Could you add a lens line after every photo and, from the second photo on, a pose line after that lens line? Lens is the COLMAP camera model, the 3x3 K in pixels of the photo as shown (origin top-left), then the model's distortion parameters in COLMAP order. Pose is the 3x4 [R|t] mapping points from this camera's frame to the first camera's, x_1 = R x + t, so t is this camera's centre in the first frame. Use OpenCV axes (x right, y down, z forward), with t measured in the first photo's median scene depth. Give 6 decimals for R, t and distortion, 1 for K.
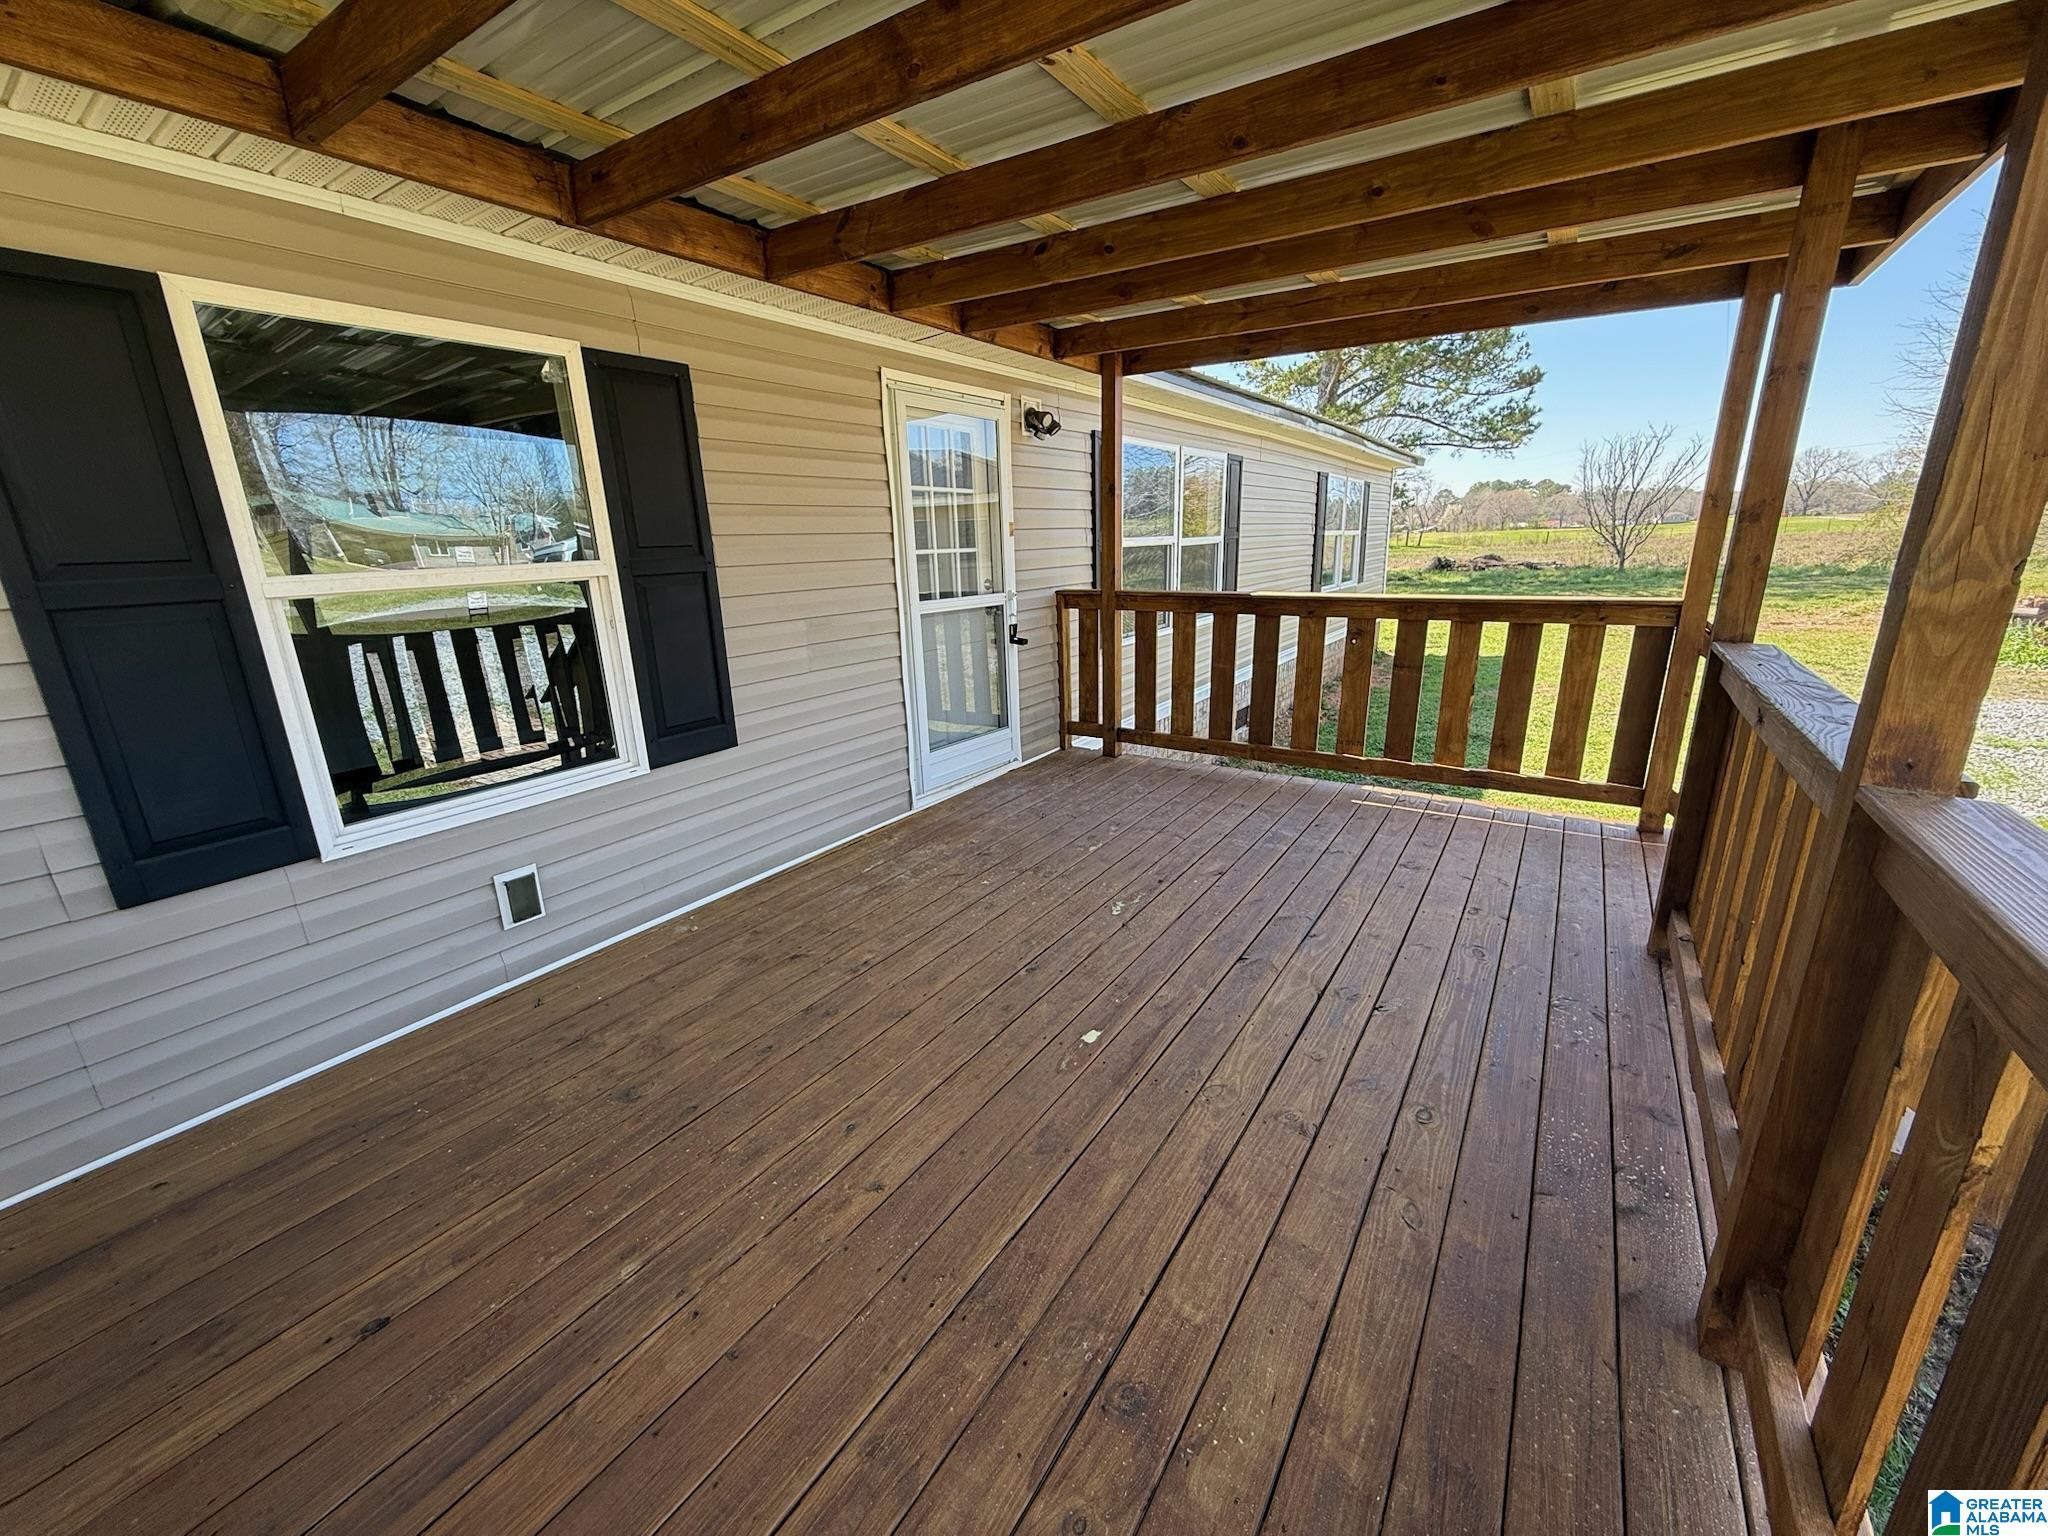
lens RADIAL K [[821.3, 0, 1026.5], [0, 821.3, 773.7], [0, 0, 1]] dist [0.011987, -0.000157]
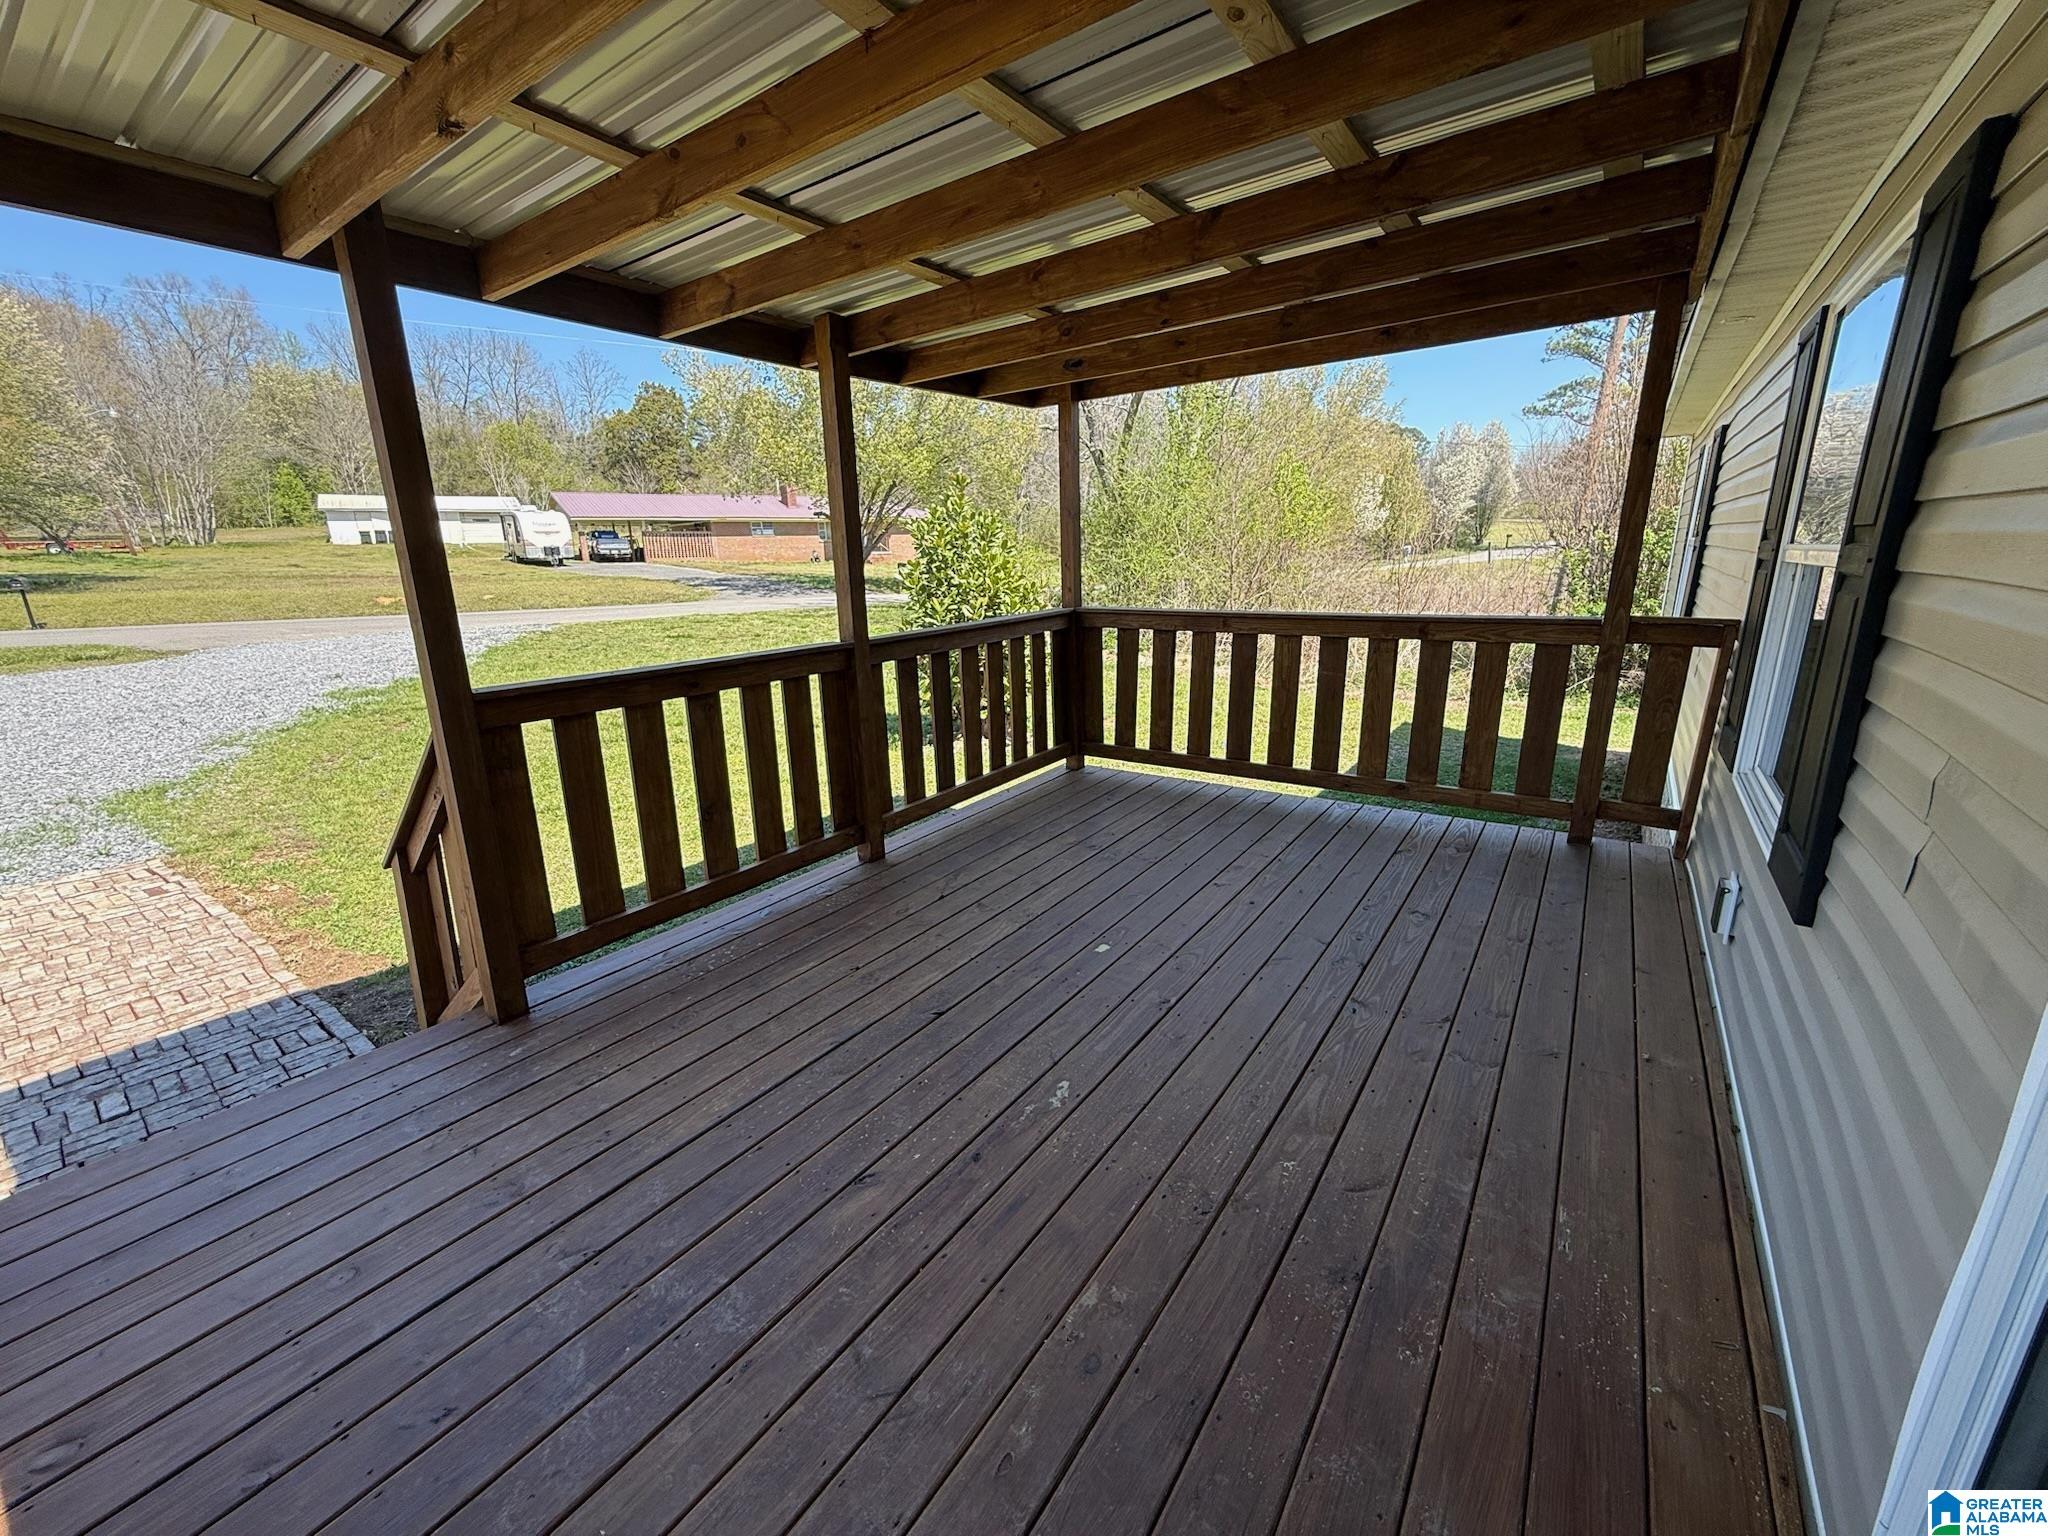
lens RADIAL K [[821.3, 0, 1017.1], [0, 821.3, 772.6], [0, 0, 1]] dist [0.011987, -0.000157]
pose [[-0.997715, 0.041657, 0.053195, 0.090877], [0.063256, 0.852577, 0.518759, -0.393218], [-0.023742, 0.520939, -0.853264, 1.328501]]
